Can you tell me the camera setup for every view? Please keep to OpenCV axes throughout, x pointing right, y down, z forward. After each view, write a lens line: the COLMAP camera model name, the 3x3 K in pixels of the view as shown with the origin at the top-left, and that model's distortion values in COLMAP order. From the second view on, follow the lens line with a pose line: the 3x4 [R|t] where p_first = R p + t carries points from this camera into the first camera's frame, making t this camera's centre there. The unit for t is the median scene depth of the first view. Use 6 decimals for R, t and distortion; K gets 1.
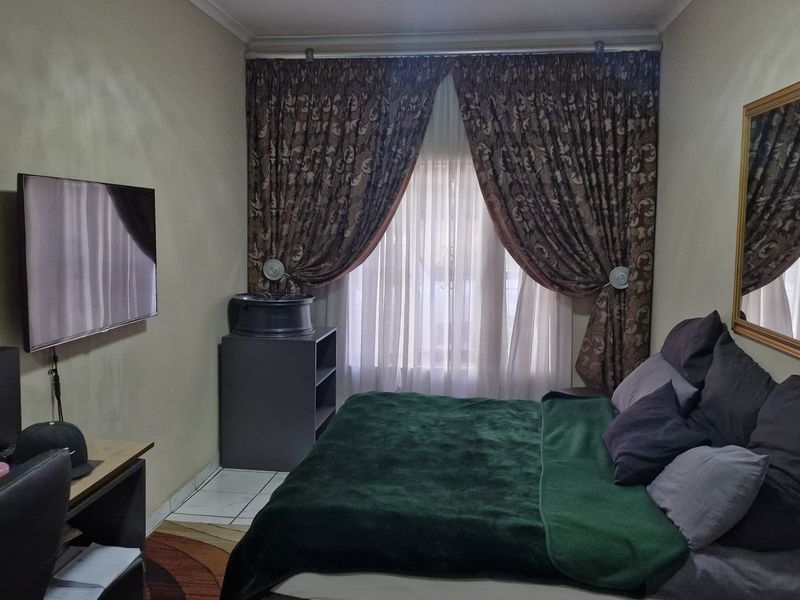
lens RADIAL K [[628.0, 0, 400.6], [0, 628.0, 300.9], [0, 0, 1]] dist [0.084150, -0.011071]
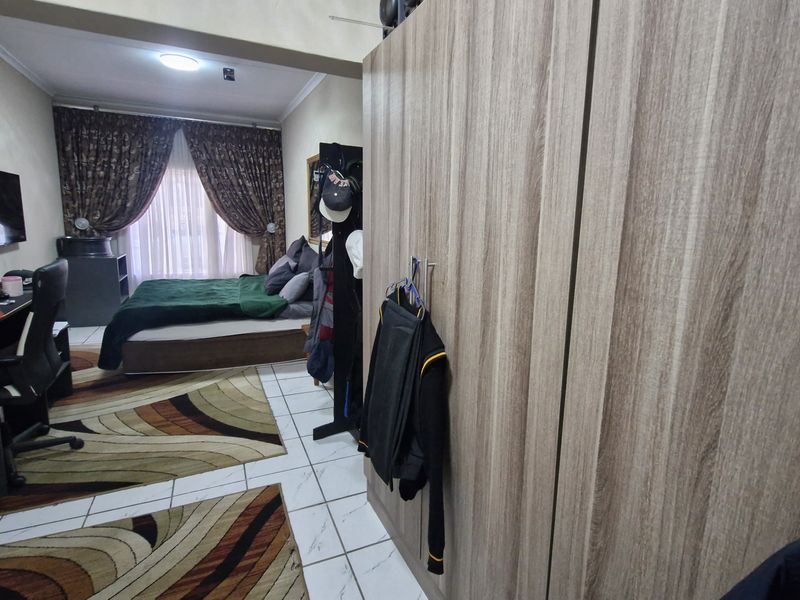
lens RADIAL K [[429.8, 0, 409.5], [0, 429.8, 289.8], [0, 0, 1]] dist [0.000904, -0.004027]
pose [[0.834642, -0.075436, 0.545602, -0.103241], [0.056457, 0.997076, 0.051491, 0.132948], [-0.547891, -0.012173, 0.836461, -0.573088]]
